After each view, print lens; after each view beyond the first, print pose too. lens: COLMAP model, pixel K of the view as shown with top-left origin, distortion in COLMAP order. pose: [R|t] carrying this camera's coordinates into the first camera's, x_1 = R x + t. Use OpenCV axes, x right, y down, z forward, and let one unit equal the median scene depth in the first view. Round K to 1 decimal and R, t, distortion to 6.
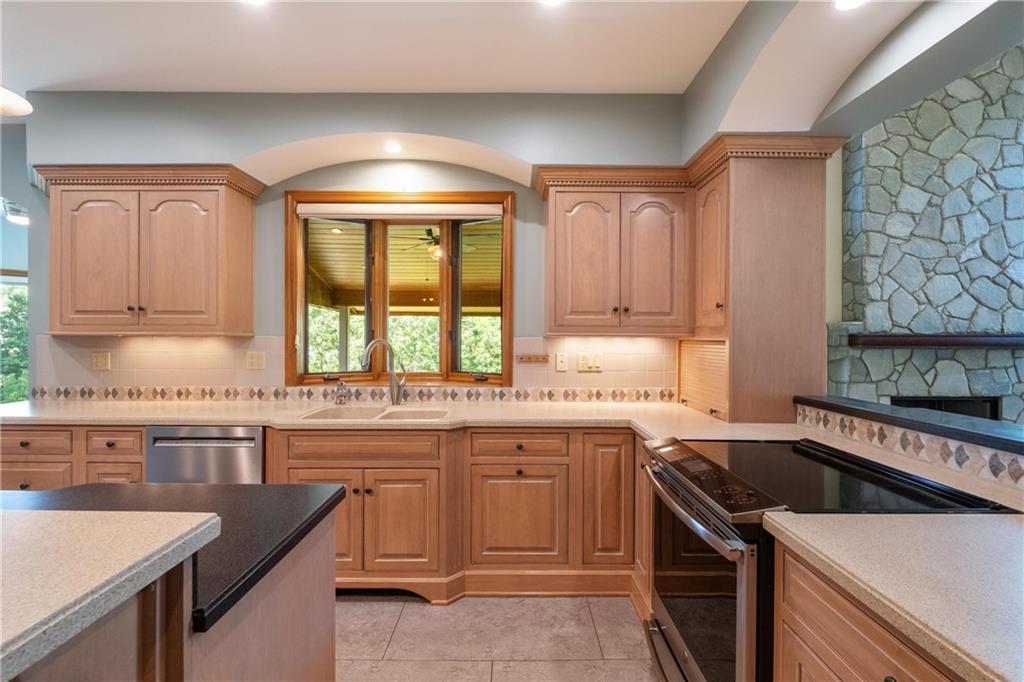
lens RADIAL K [[458.4, 0, 511.4], [0, 458.4, 347.4], [0, 0, 1]] dist [-0.001687, -0.002512]
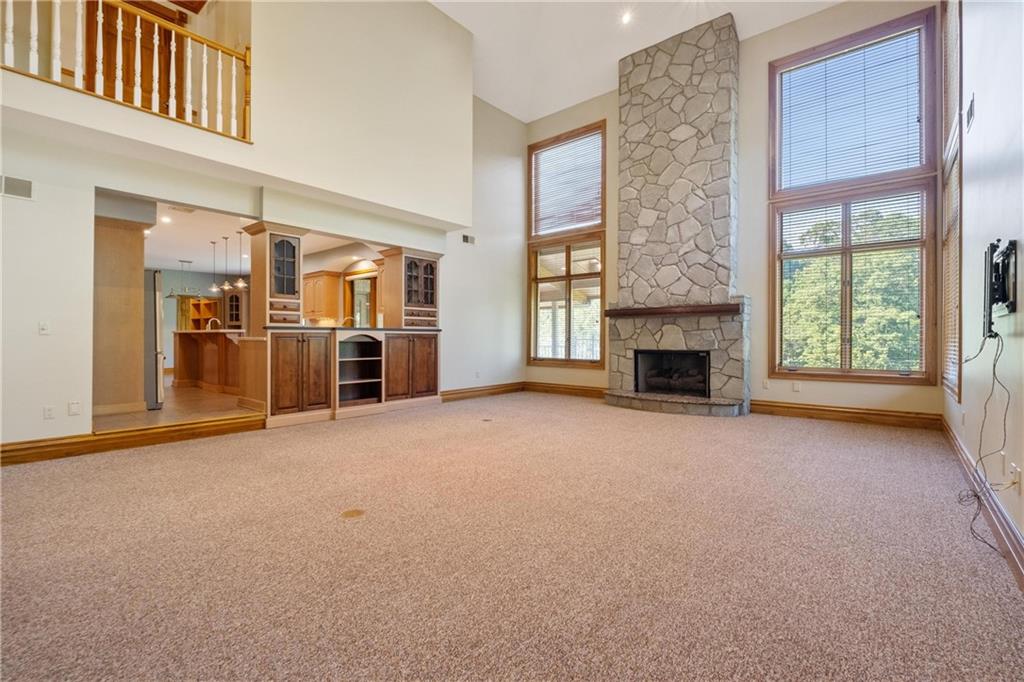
lens RADIAL K [[458.4, 0, 515.1], [0, 458.4, 336.6], [0, 0, 1]] dist [-0.001687, -0.002512]
pose [[0.767028, -0.006967, -0.641575, 1.503799], [0.000320, 0.999945, -0.010476, 0.080308], [0.641613, 0.007830, 0.766988, -0.417988]]
